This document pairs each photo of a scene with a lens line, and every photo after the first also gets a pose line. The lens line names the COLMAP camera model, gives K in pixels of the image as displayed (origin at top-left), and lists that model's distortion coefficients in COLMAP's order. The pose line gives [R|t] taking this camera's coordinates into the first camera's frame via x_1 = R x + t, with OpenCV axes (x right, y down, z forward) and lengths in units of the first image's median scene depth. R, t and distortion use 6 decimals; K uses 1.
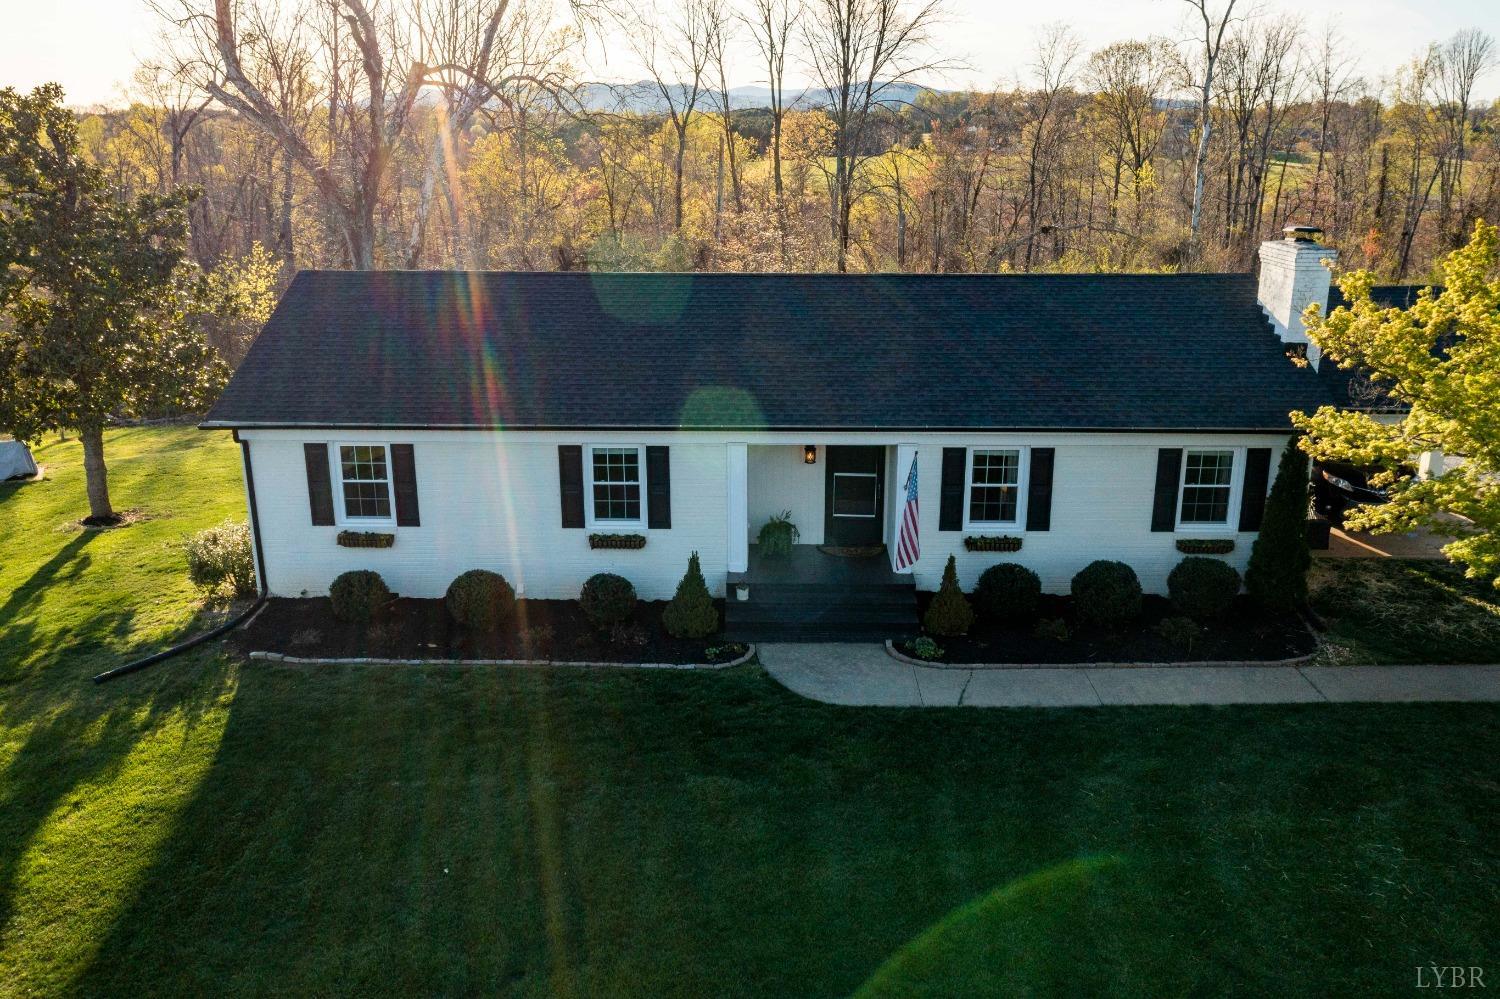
lens RADIAL K [[1245.0, 0, 743.0], [0, 1245.0, 523.9], [0, 0, 1]] dist [-0.023563, 0.003662]
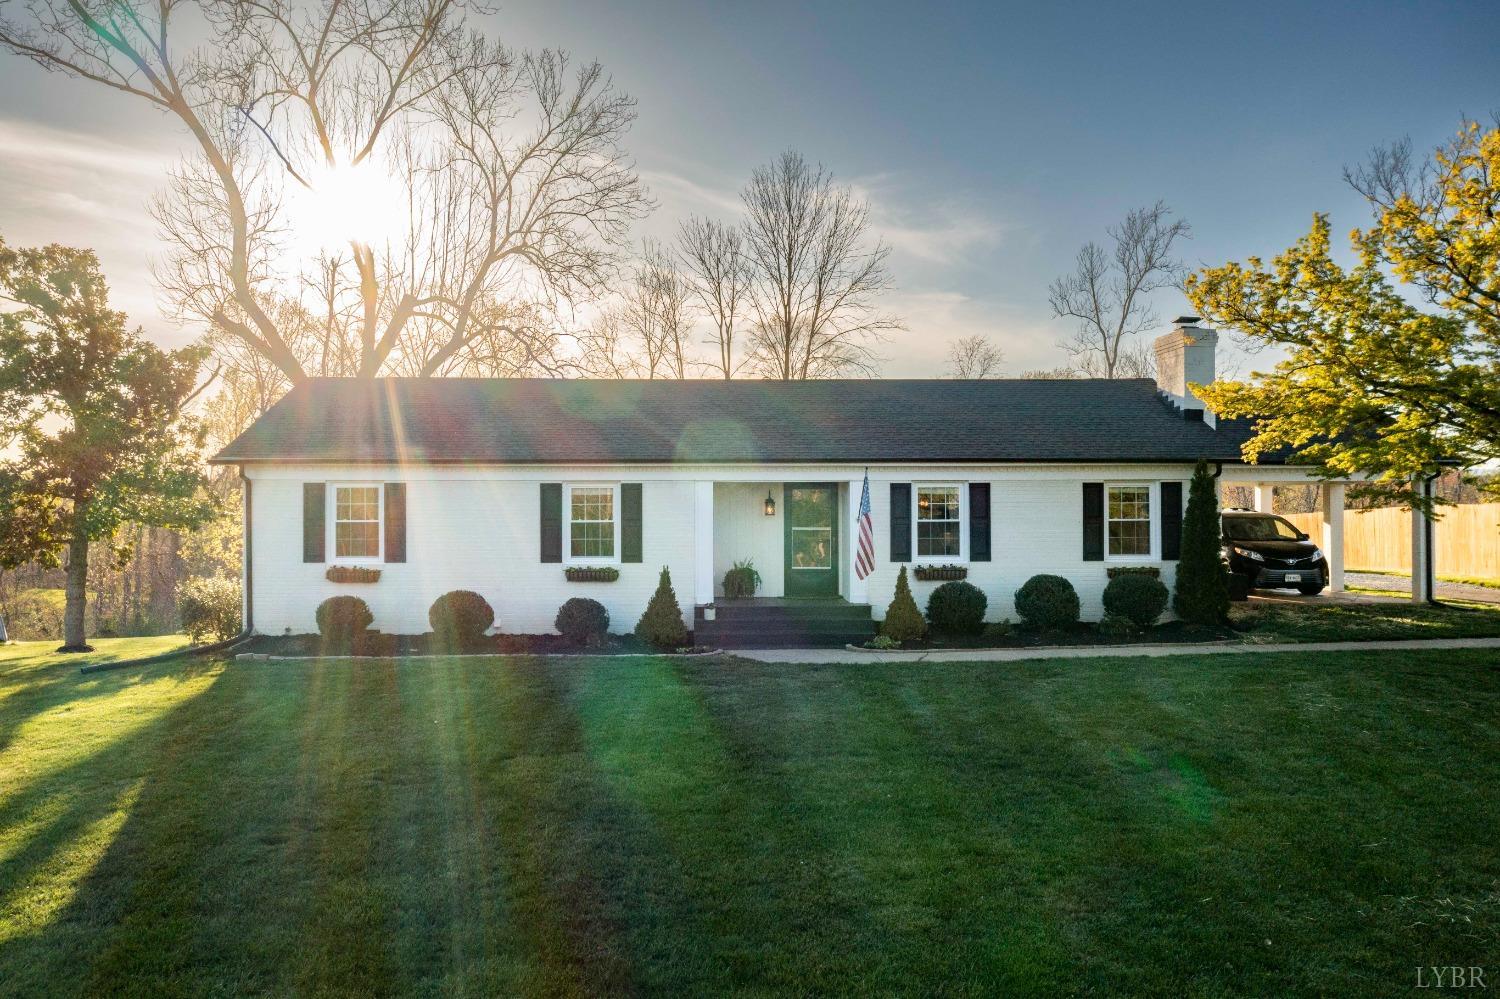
lens RADIAL K [[1245.0, 0, 743.2], [0, 1245.0, 502.0], [0, 0, 1]] dist [-0.023563, 0.003662]
pose [[0.998913, 0.000825, 0.046611, -0.021234], [0.013841, 0.949509, -0.313435, 0.293501], [-0.044516, 0.313739, 0.948465, -0.039594]]
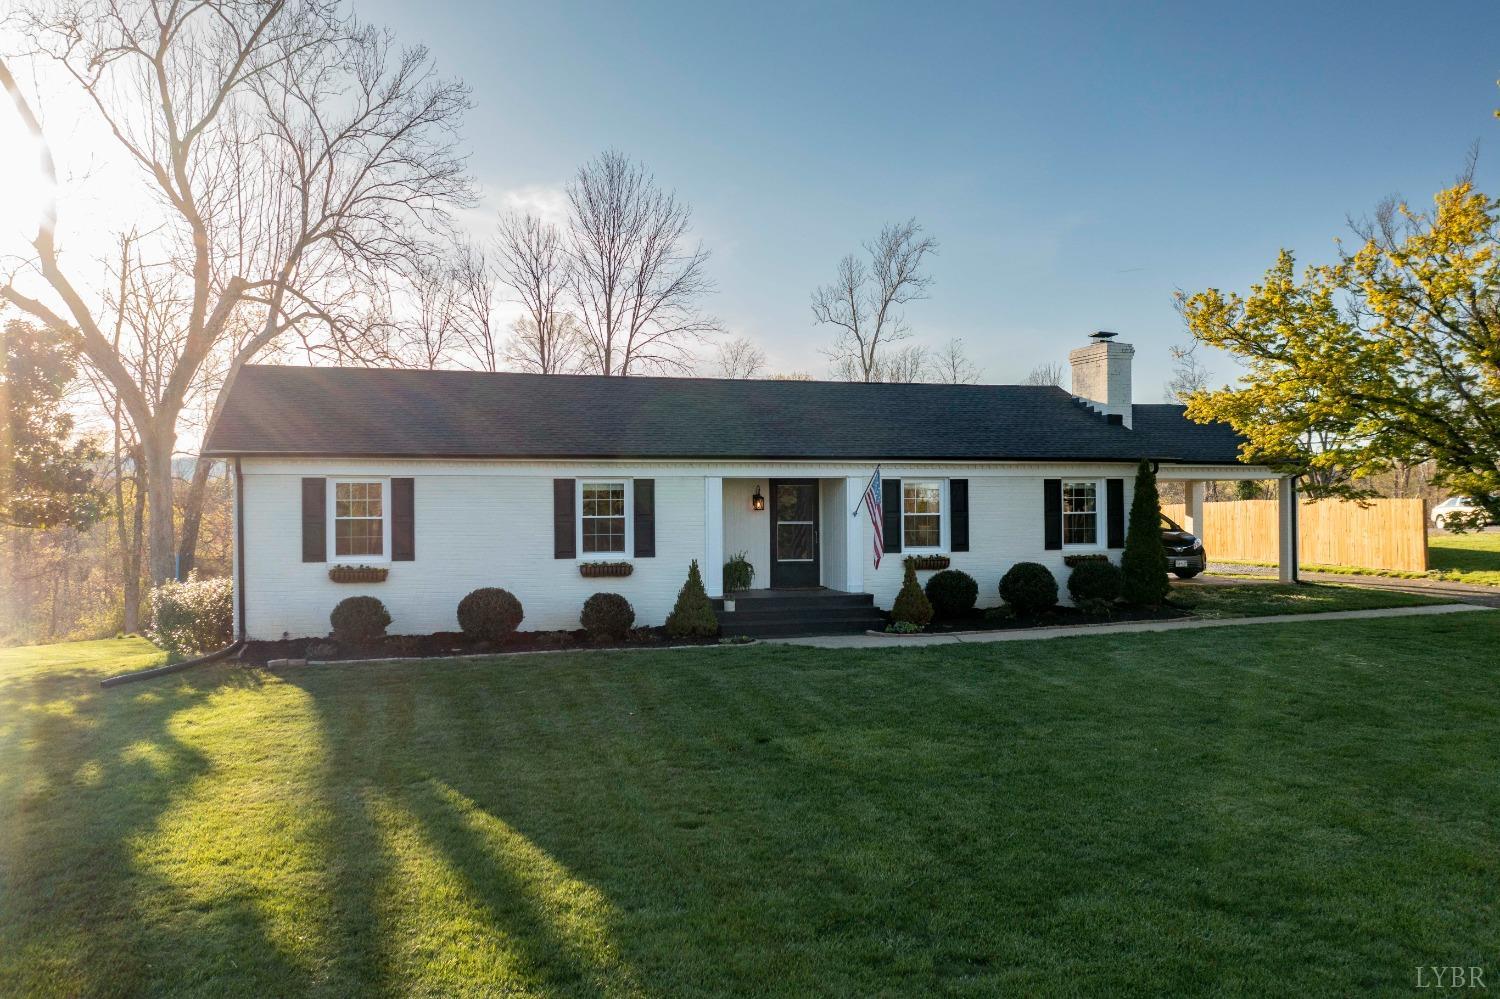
lens RADIAL K [[1245.0, 0, 761.1], [0, 1245.0, 507.4], [0, 0, 1]] dist [-0.023563, 0.003662]
pose [[0.948961, -0.002876, 0.315380, -0.315351], [0.100299, 0.950800, -0.293121, 0.292846], [-0.299020, 0.309793, 0.902560, -0.025717]]
